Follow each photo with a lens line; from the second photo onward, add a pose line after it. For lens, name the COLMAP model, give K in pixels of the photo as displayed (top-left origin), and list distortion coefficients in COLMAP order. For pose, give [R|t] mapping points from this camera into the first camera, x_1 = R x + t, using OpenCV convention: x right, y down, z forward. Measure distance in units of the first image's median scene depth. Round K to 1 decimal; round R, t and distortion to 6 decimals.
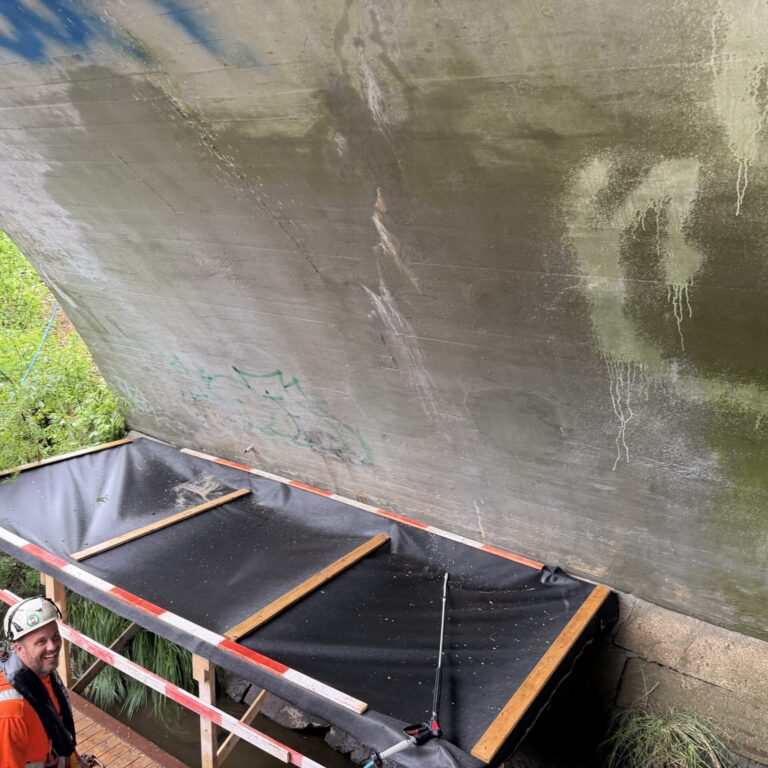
lens RADIAL K [[698.9, 0, 384.0], [0, 698.9, 384.0], [0, 0, 1]] dist [0.163679, -0.342112]
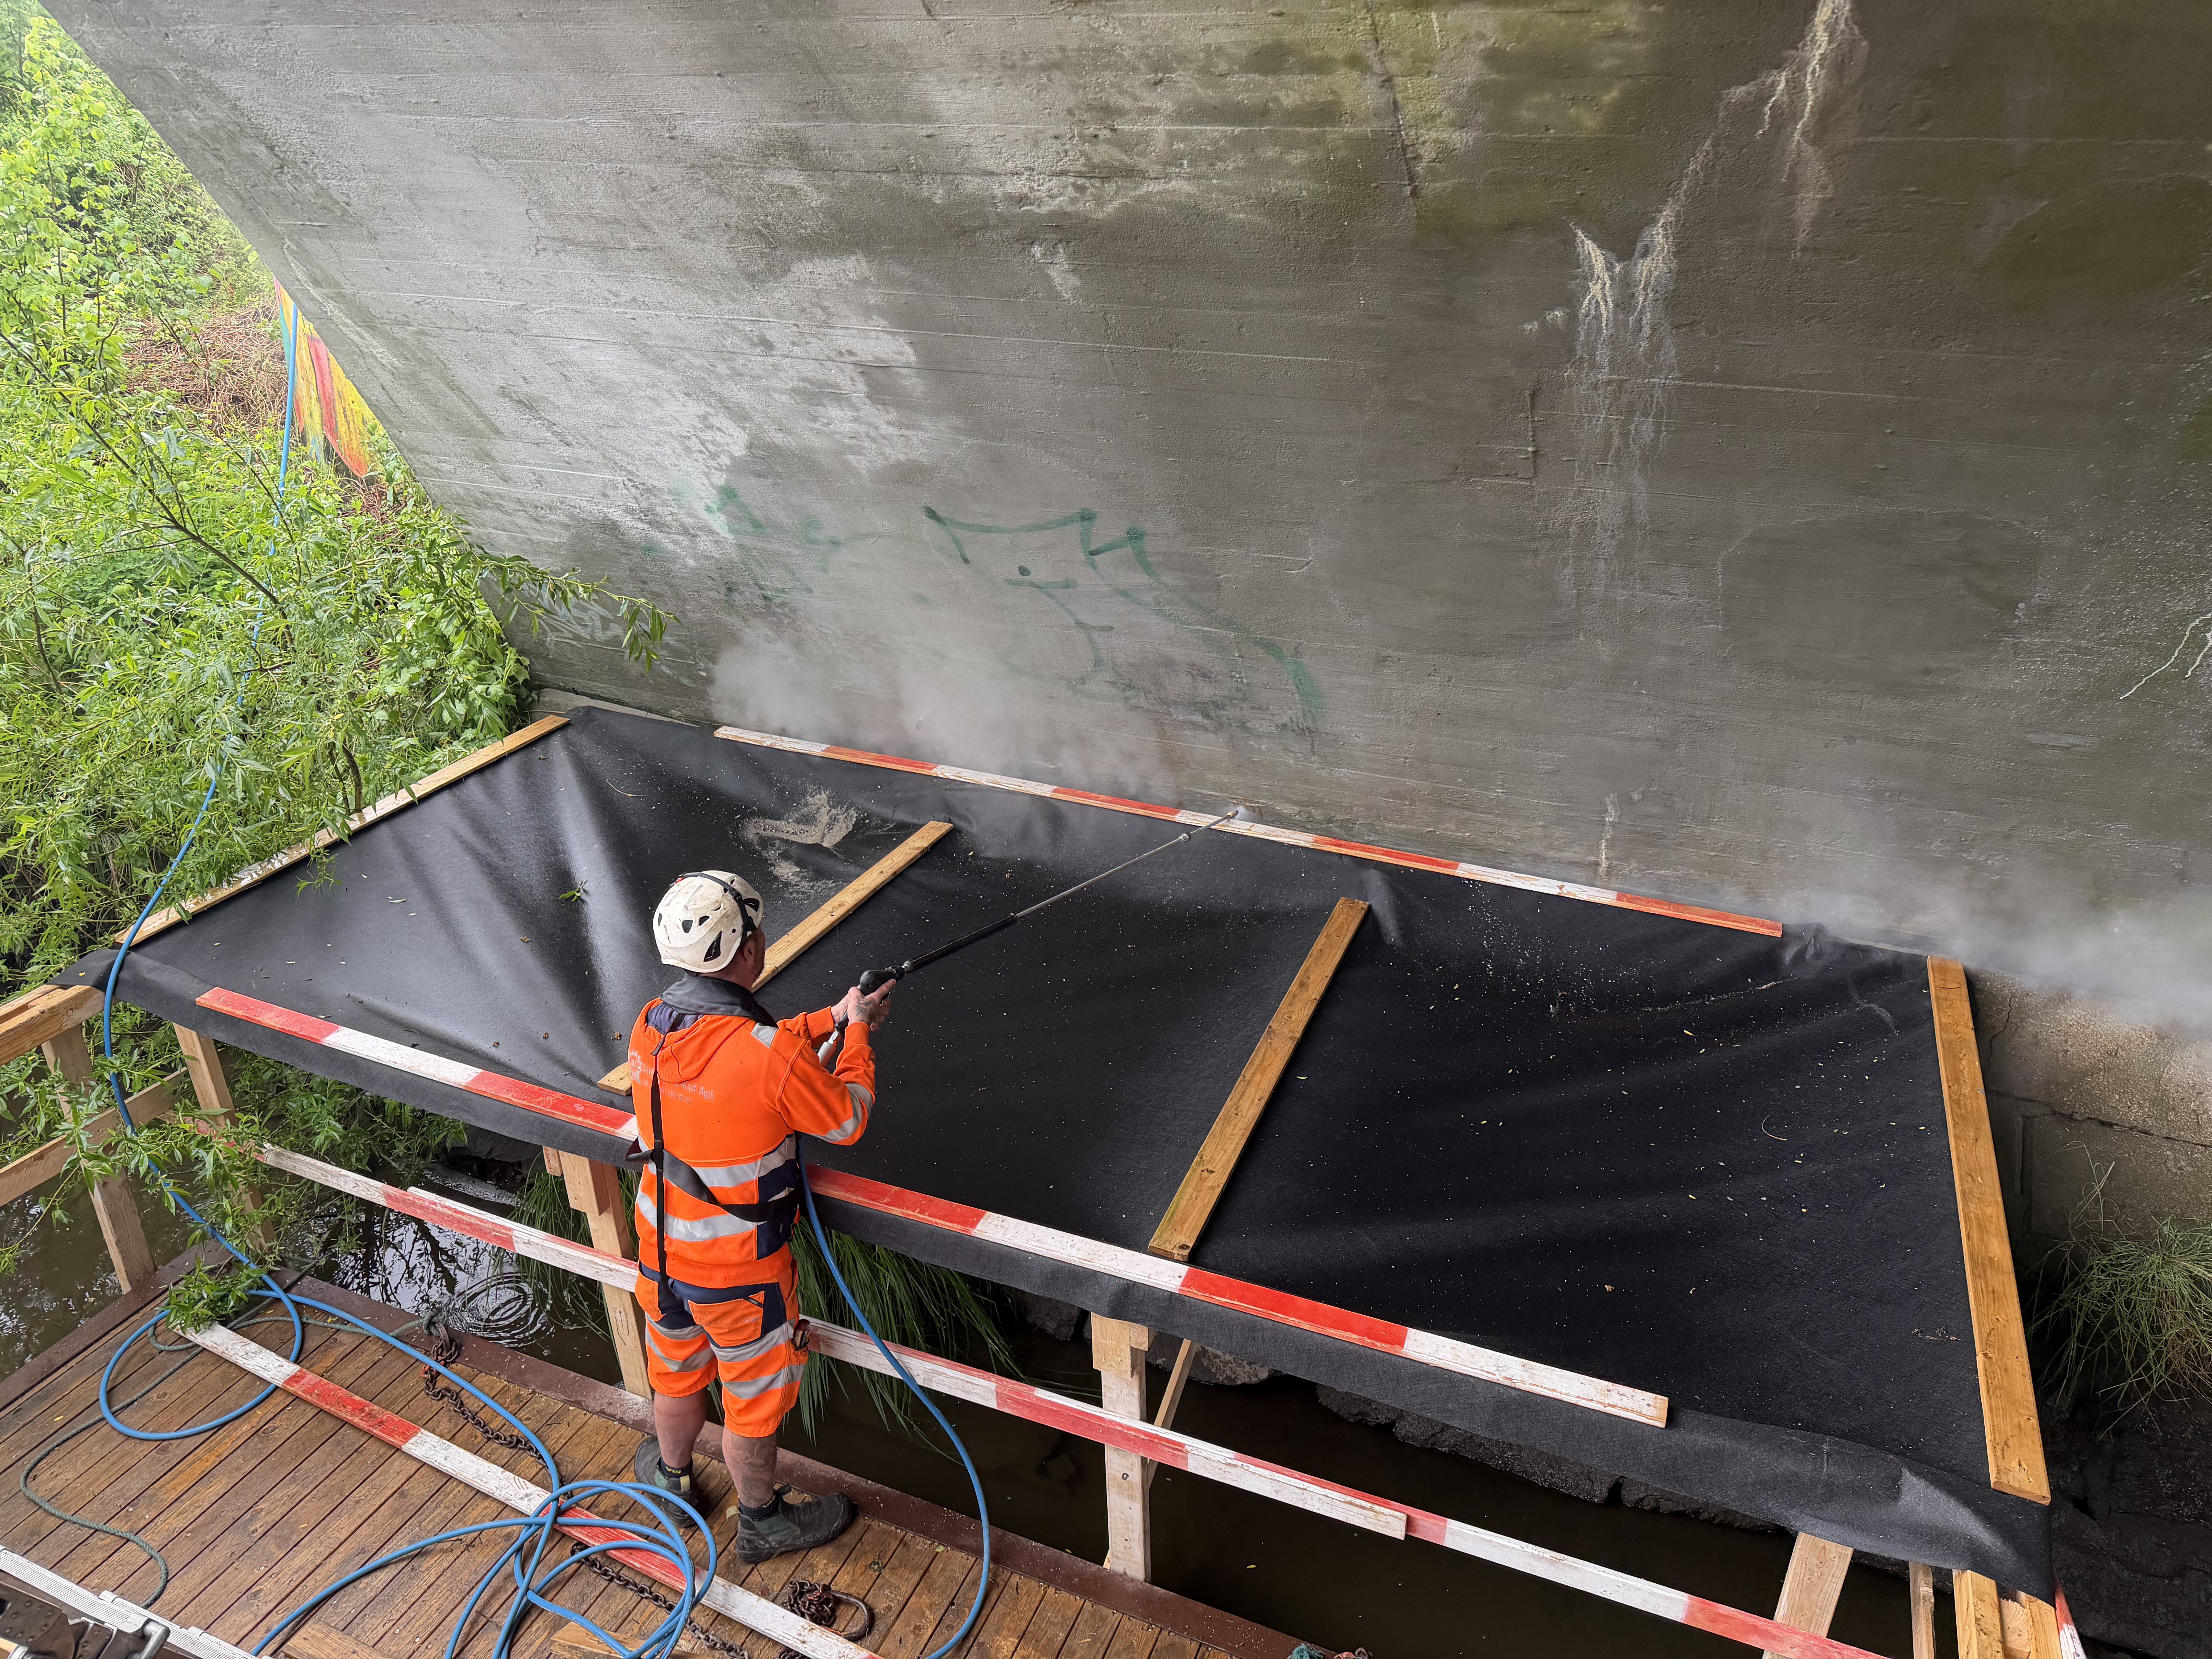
lens RADIAL K [[1490.5, 0, 1106.0], [0, 1490.5, 829.5], [0, 0, 1]] dist [0.164142, -0.288283]
pose [[0.981191, -0.130474, 0.142271, -0.255020], [0.092276, 0.964356, 0.247999, -0.048091], [-0.169557, -0.230206, 0.958257, 0.219252]]
